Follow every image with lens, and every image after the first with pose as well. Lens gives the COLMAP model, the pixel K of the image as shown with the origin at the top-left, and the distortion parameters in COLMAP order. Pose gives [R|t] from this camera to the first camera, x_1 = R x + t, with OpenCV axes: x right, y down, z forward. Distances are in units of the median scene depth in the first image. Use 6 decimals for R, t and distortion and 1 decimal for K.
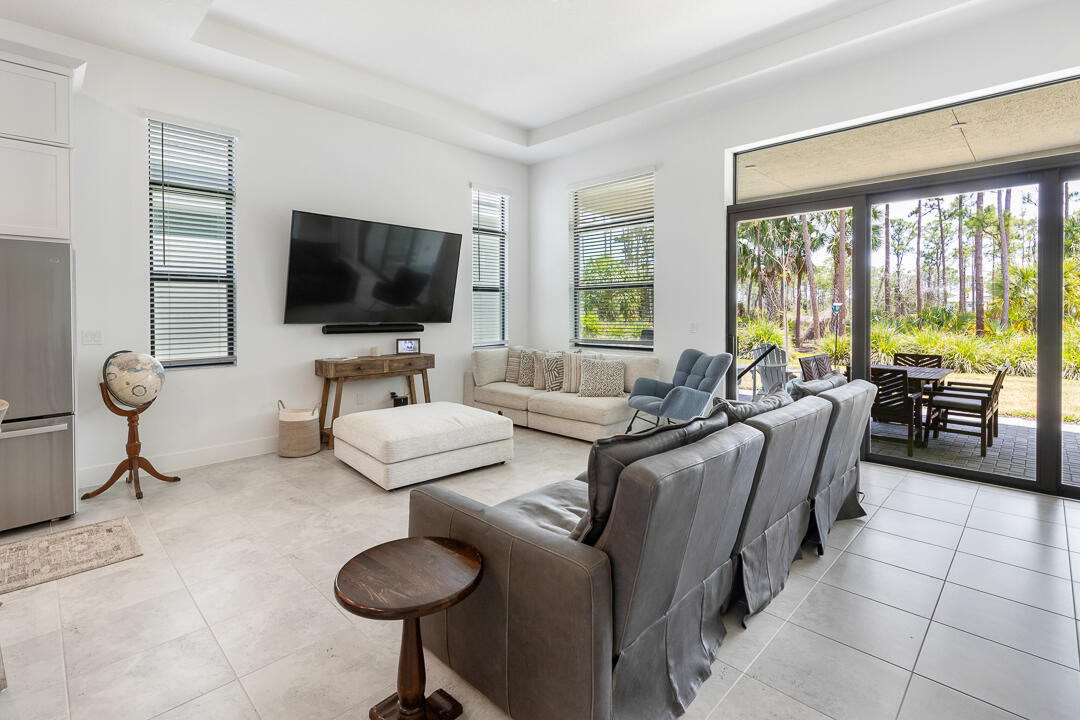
lens RADIAL K [[506.7, 0, 545.7], [0, 506.7, 319.5], [0, 0, 1]] dist [0.007244, -0.000864]
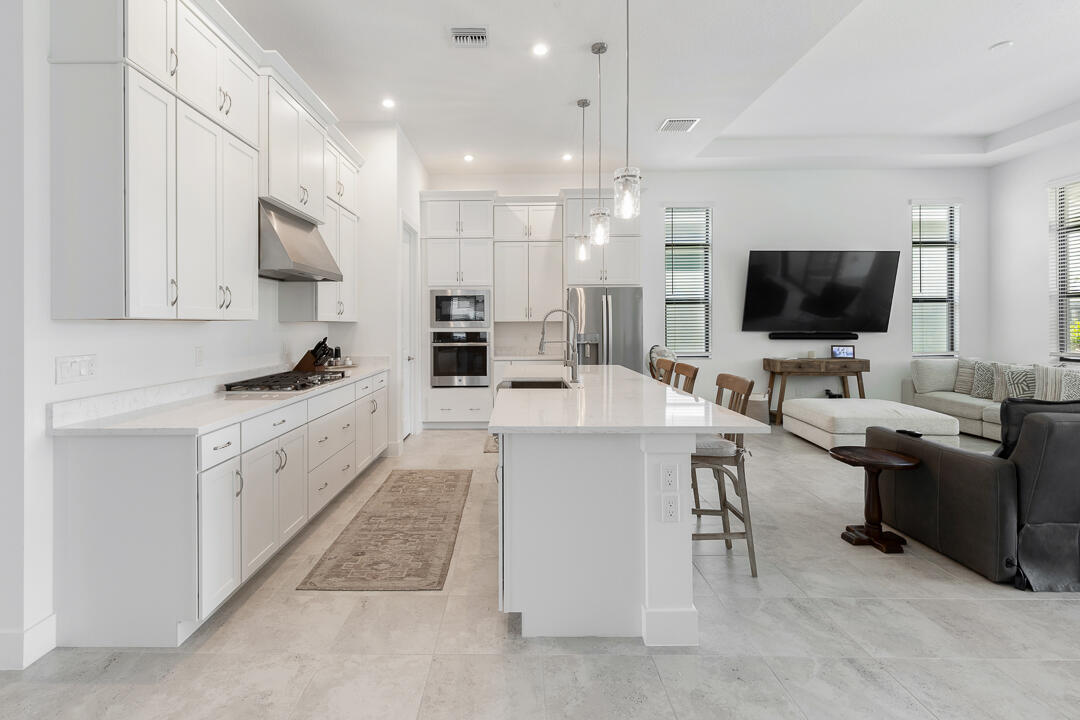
lens RADIAL K [[506.7, 0, 508.3], [0, 506.7, 324.0], [0, 0, 1]] dist [0.007244, -0.000864]
pose [[0.686785, -0.001392, -0.726859, 0.052550], [-0.008578, 0.999913, -0.010019, 0.006720], [0.726810, 0.013116, 0.686714, -0.370369]]
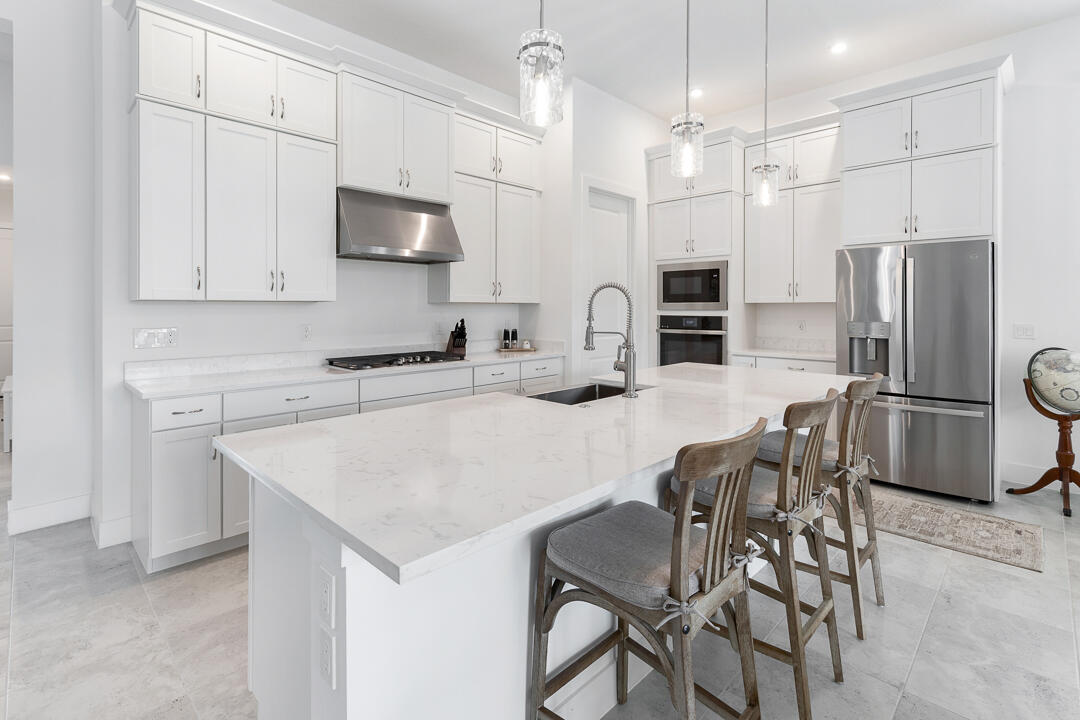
lens RADIAL K [[506.7, 0, 535.6], [0, 506.7, 308.4], [0, 0, 1]] dist [0.007244, -0.000864]
pose [[-0.009890, 0.005140, -0.999938, 0.057871], [-0.016179, 0.999855, 0.005300, 0.000570], [0.999820, 0.016230, -0.009806, 0.045855]]
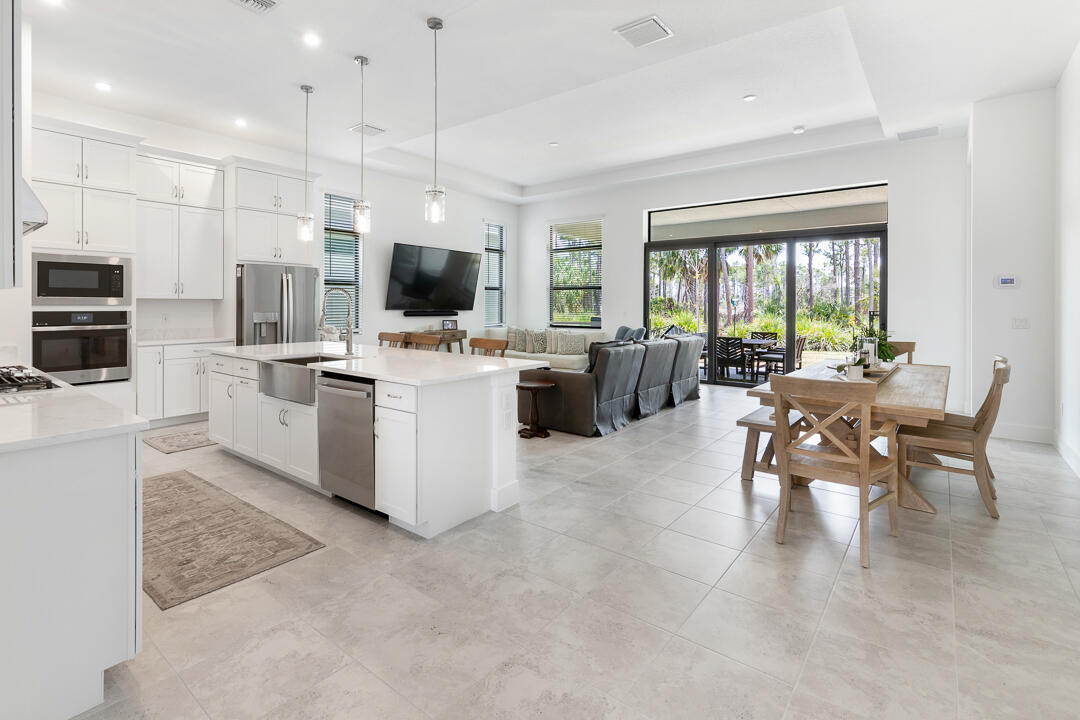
lens RADIAL K [[506.7, 0, 545.2], [0, 506.7, 311.6], [0, 0, 1]] dist [0.007244, -0.000864]
pose [[0.993347, 0.004765, 0.115061, -0.156763], [-0.004653, 0.999988, -0.001240, 0.011724], [-0.115065, 0.000696, 0.993358, -0.606239]]
